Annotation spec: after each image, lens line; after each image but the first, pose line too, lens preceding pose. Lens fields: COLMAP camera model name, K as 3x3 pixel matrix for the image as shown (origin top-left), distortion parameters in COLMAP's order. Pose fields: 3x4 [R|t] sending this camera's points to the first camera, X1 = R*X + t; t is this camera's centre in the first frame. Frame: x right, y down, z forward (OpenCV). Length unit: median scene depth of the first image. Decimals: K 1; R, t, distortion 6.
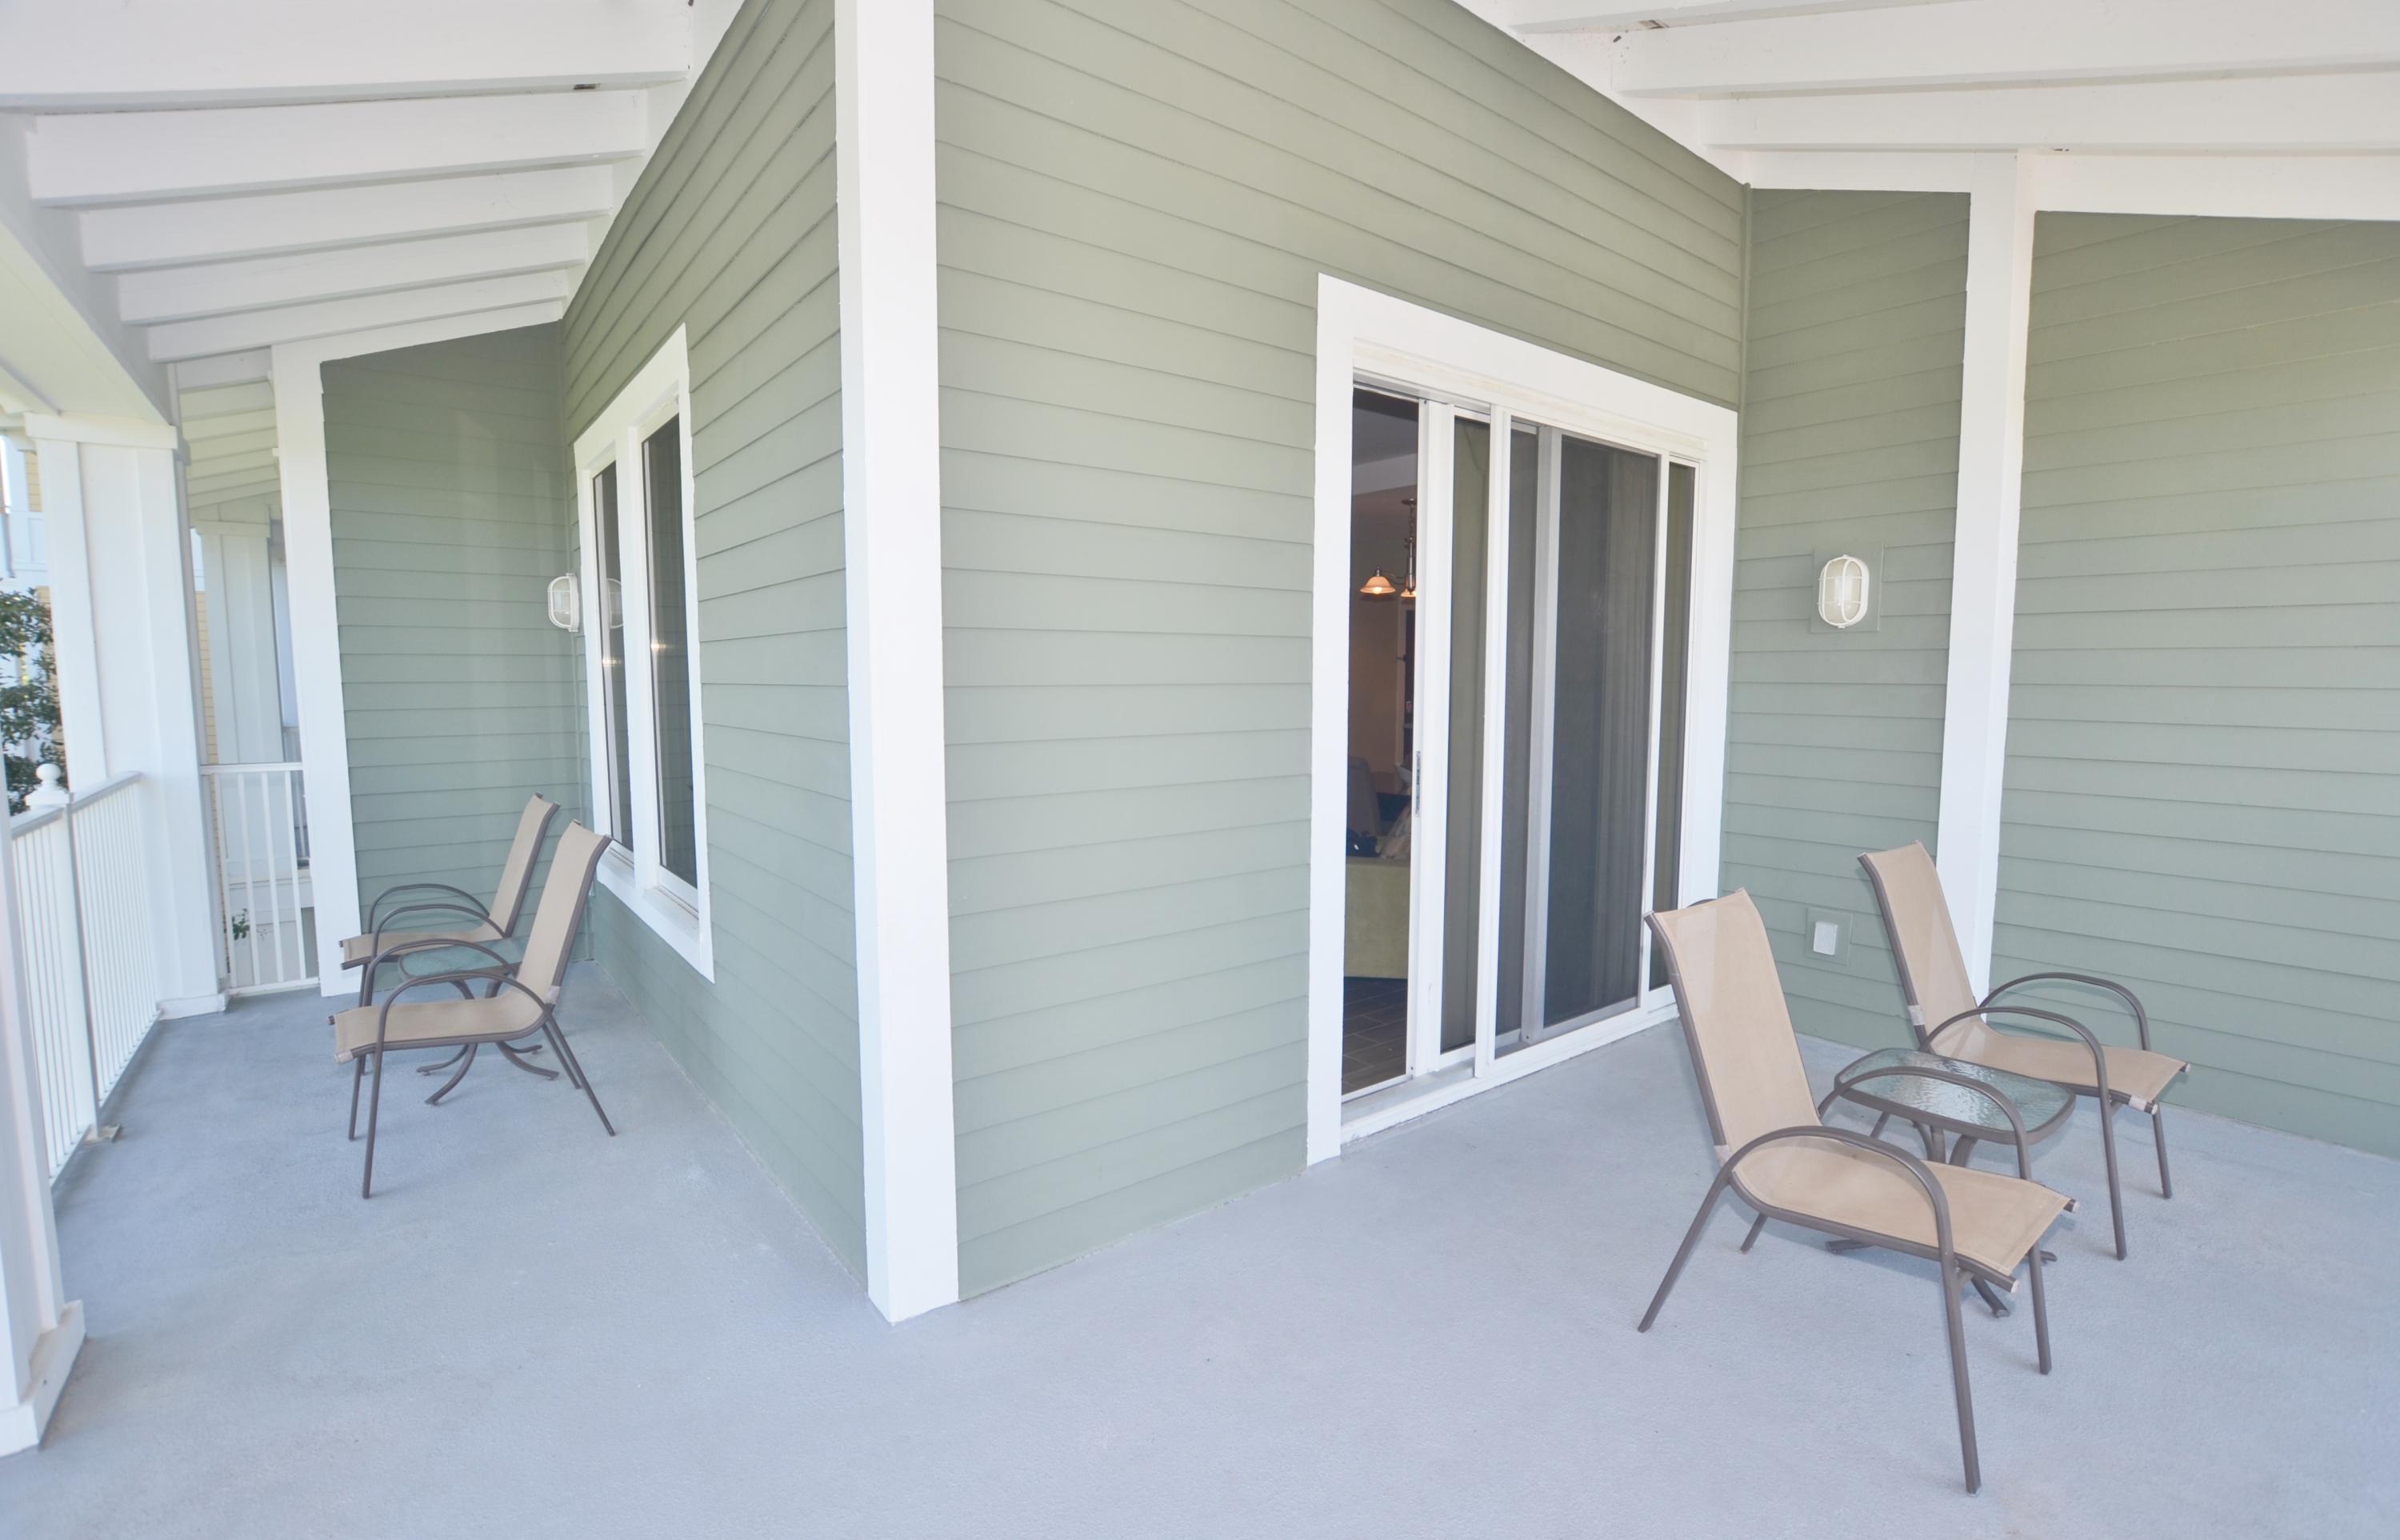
lens RADIAL K [[1059.3, 0, 1209.5], [0, 1059.3, 775.7], [0, 0, 1]] dist [-0.041516, 0.008654]
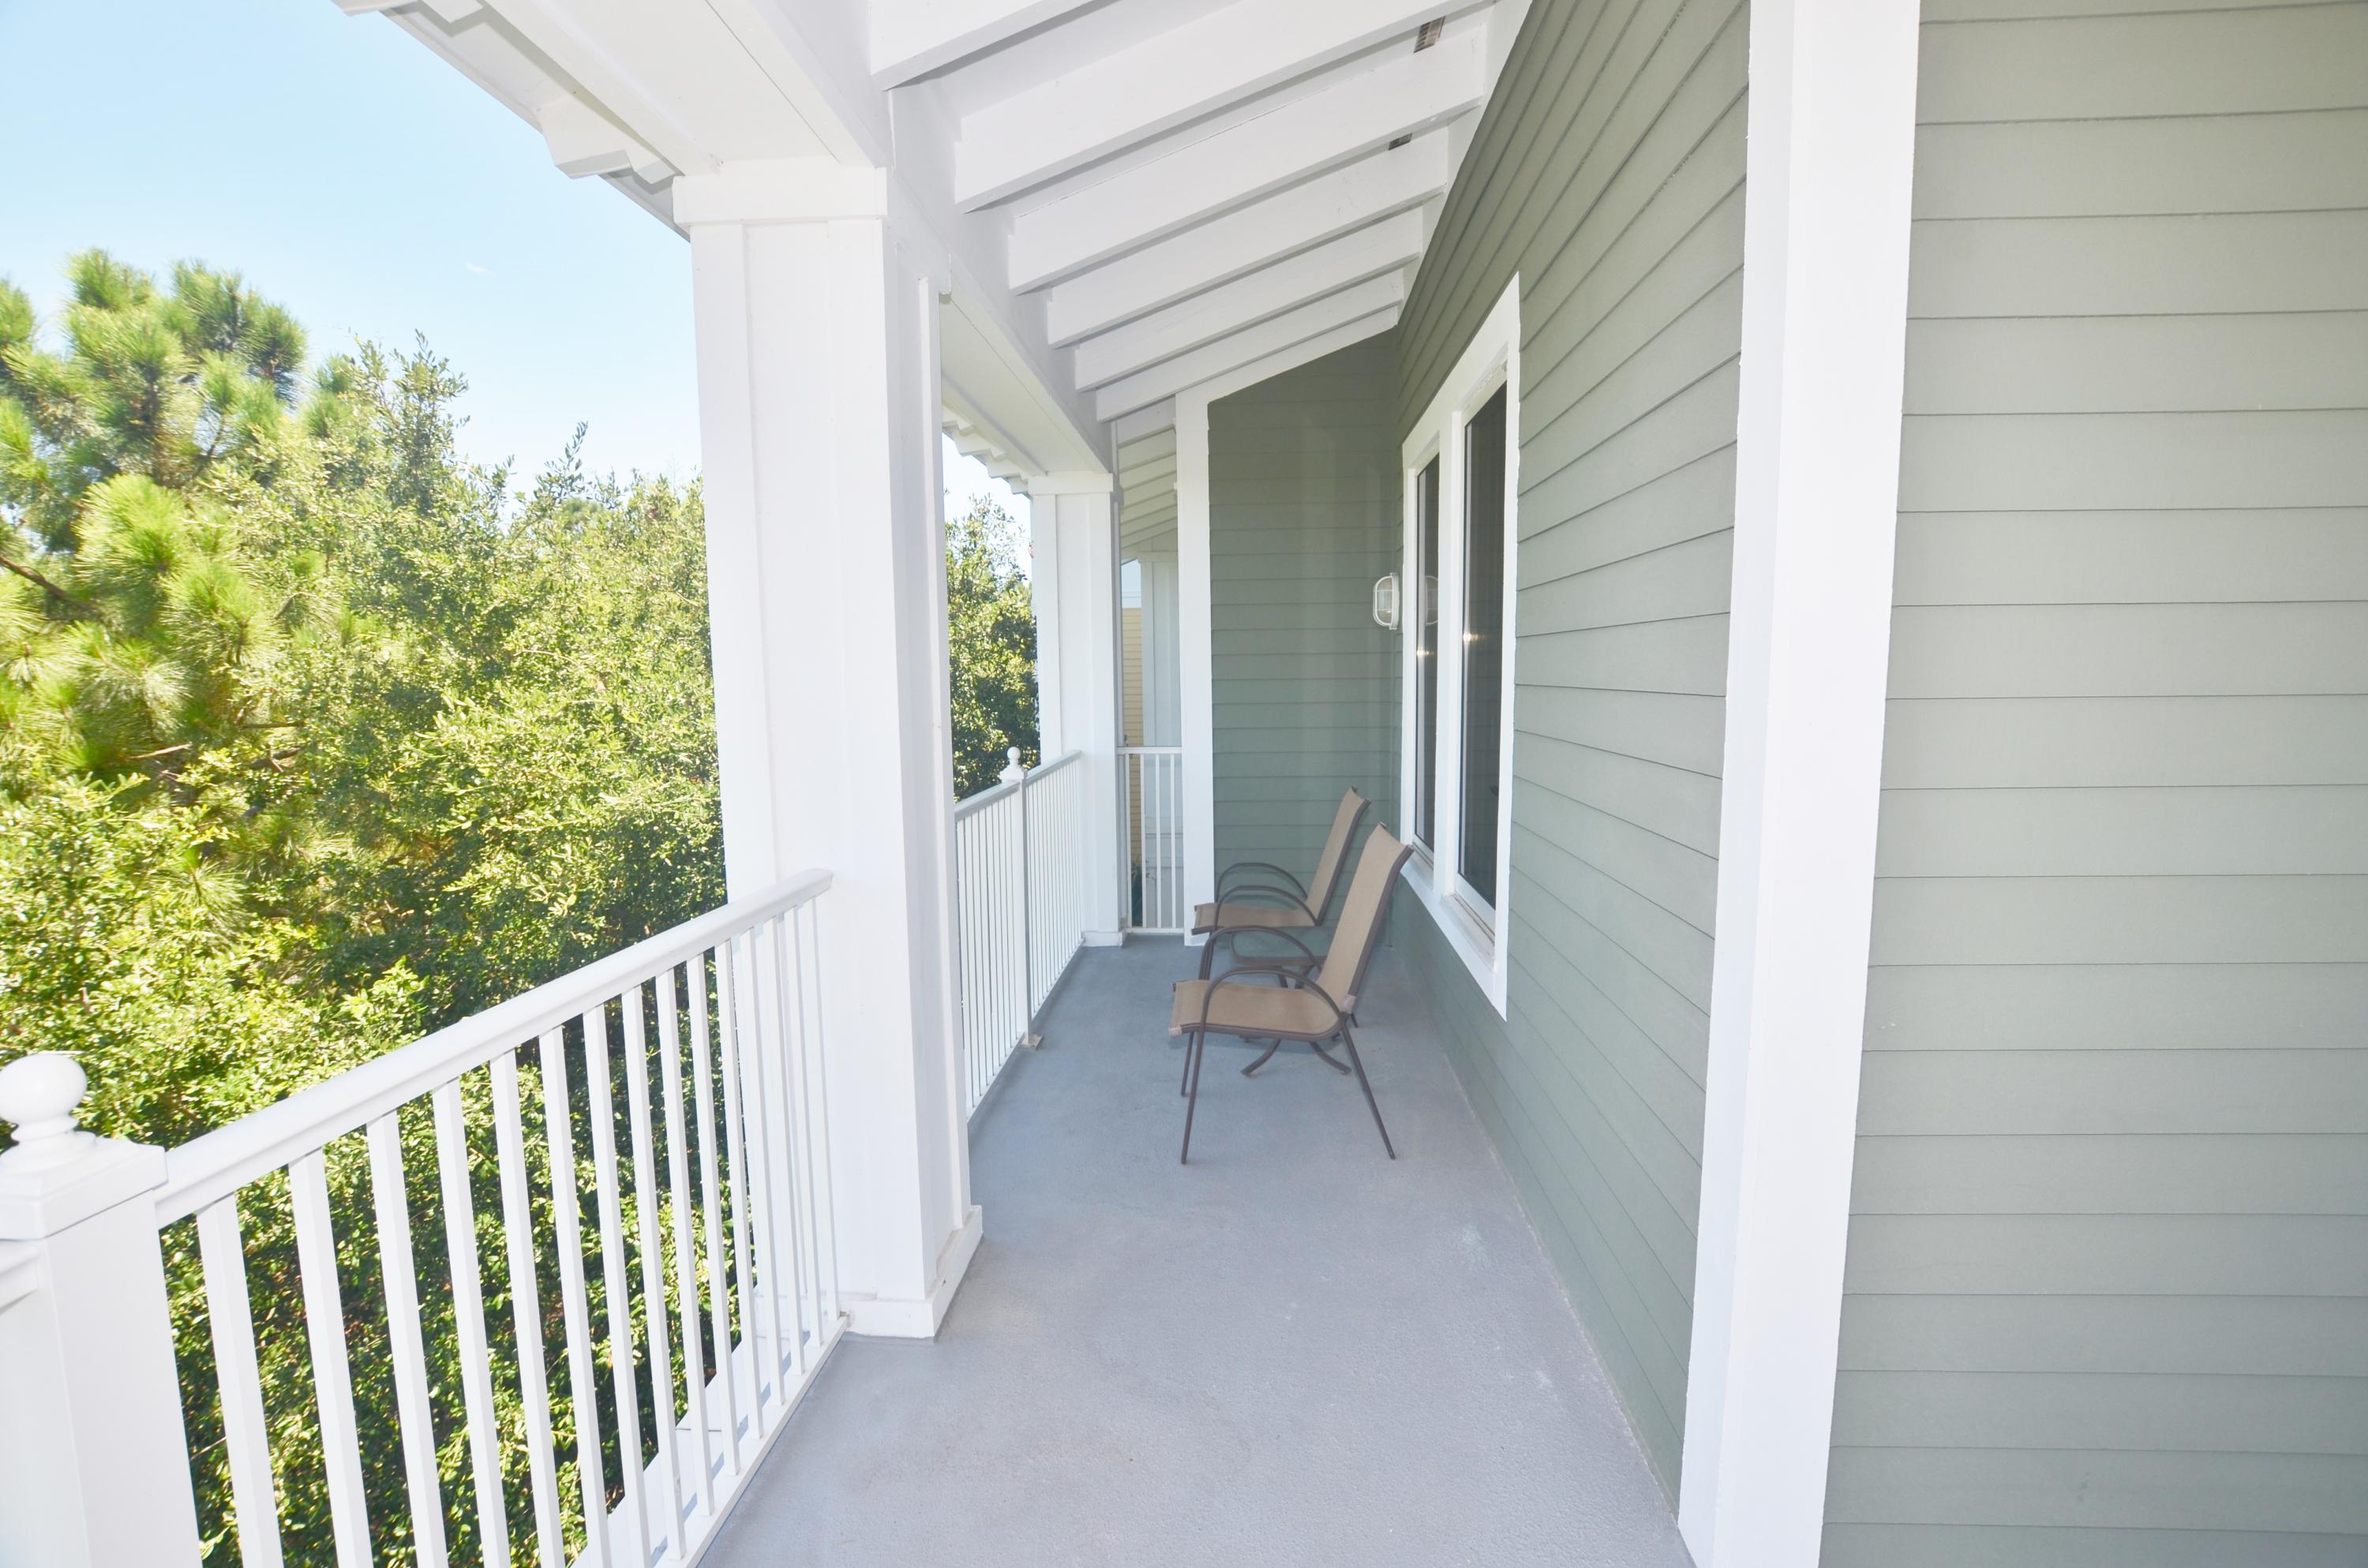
lens RADIAL K [[1047.1, 0, 1186.5], [0, 1047.1, 793.7], [0, 0, 1]] dist [-0.038232, 0.008956]
pose [[0.737679, 0.068192, -0.671699, -0.083806], [-0.049994, 0.997672, 0.046381, -0.020667], [0.673298, -0.000634, 0.739371, 0.148383]]
